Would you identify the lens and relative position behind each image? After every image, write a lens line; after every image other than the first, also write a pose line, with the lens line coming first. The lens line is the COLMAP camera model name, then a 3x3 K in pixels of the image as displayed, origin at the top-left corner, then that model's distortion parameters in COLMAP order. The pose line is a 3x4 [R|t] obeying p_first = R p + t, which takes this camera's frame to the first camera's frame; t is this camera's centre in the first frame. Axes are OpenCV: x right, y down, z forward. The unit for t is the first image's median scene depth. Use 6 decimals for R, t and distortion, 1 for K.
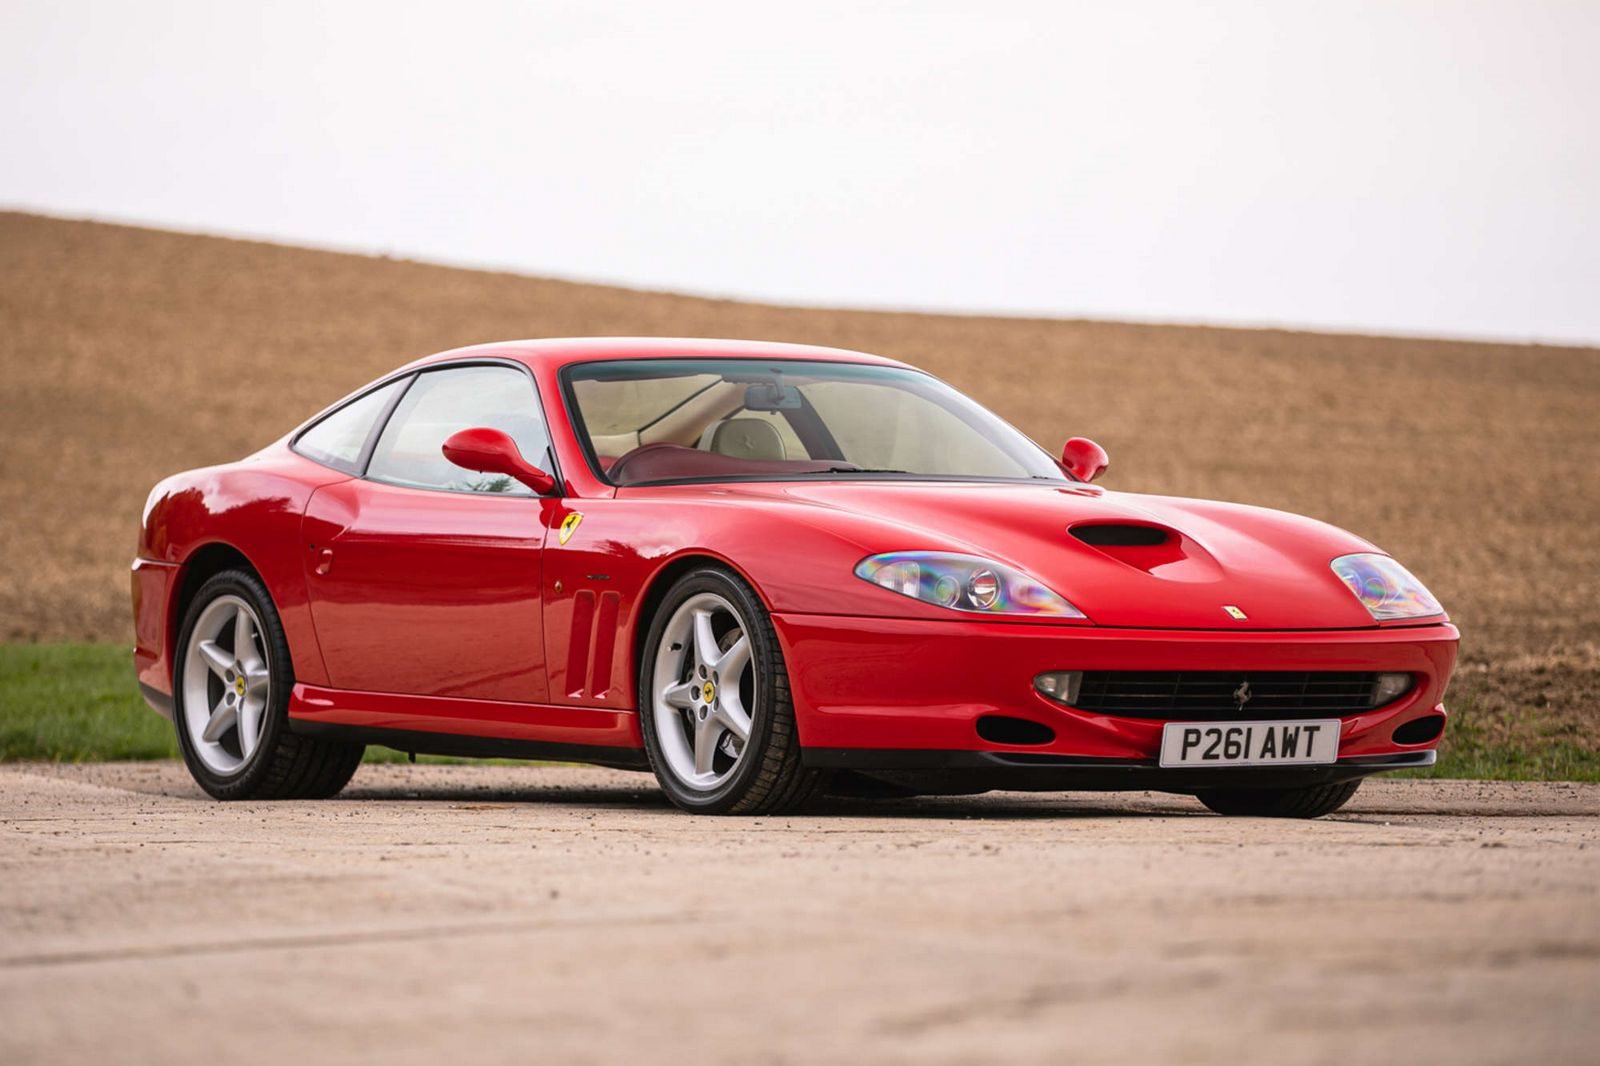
lens RADIAL K [[7765.7, 0, 800.0], [0, 7765.7, 533.0], [0, 0, 1]] dist [0.067370, 2.414443]
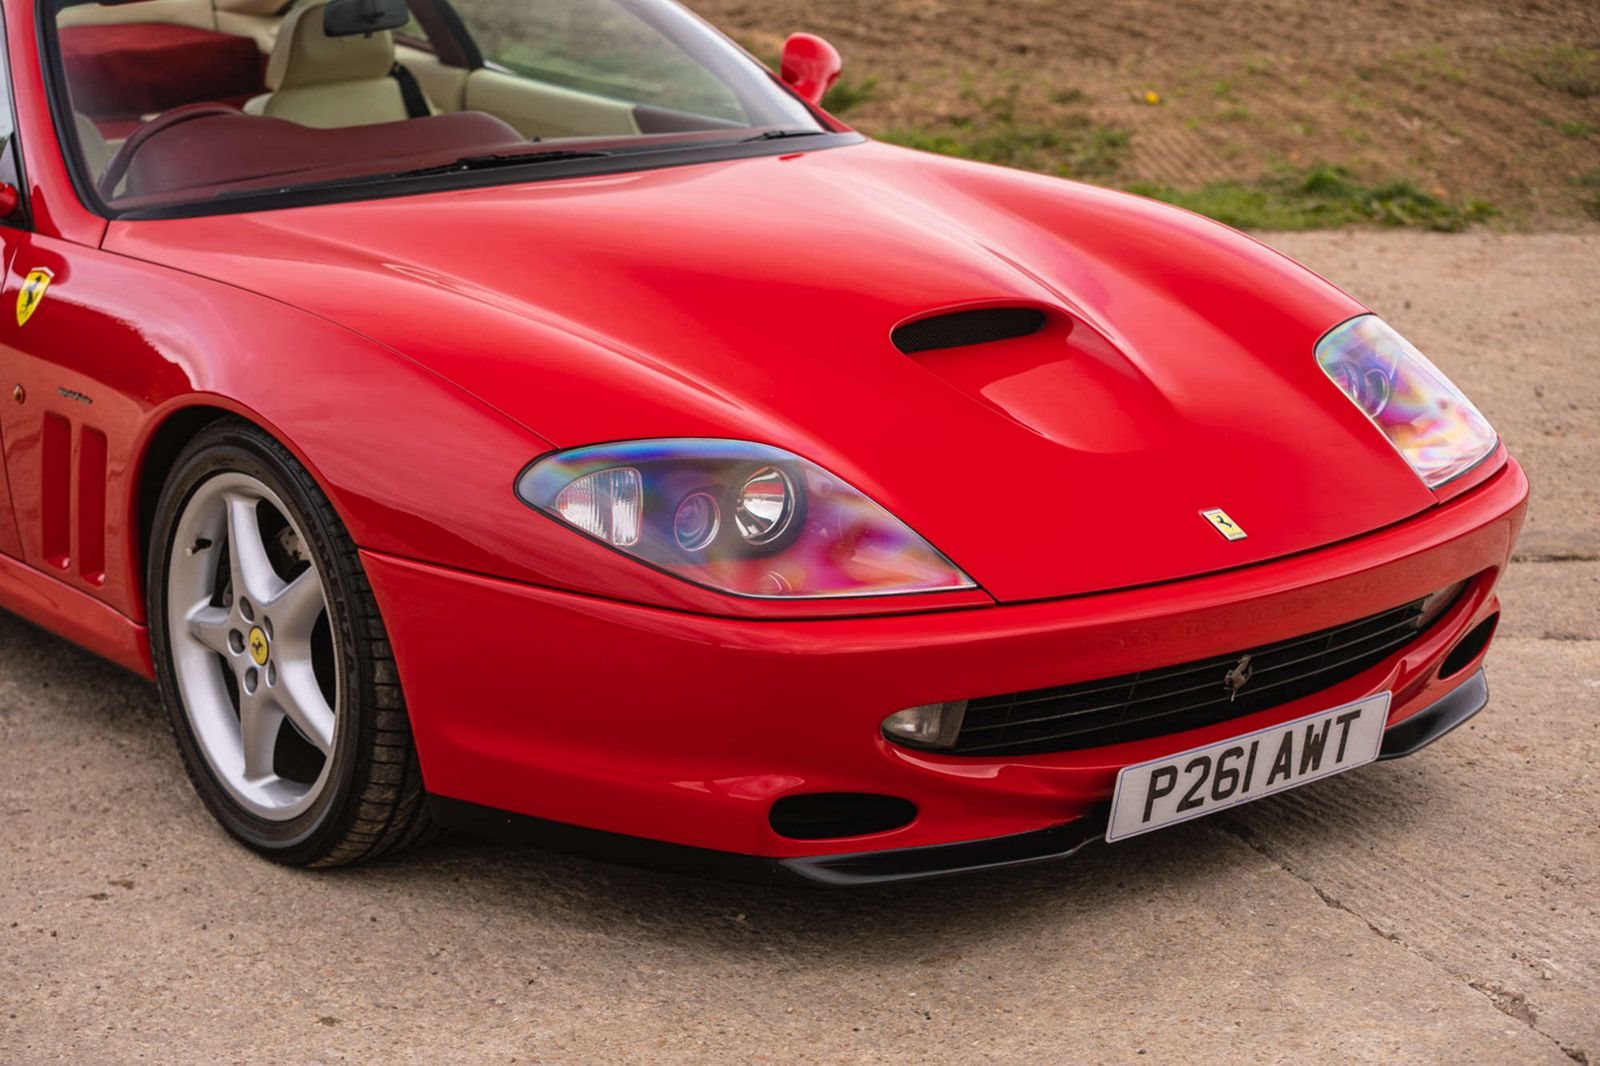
lens RADIAL K [[3099.1, 0, 800.0], [0, 3099.1, 533.0], [0, 0, 1]] dist [-0.267420, 0.318120]
pose [[0.993009, -0.038570, 0.111556, 0.002672], [0.009923, 0.969038, 0.246711, -0.042348], [-0.117618, -0.243880, 0.962647, 0.794605]]
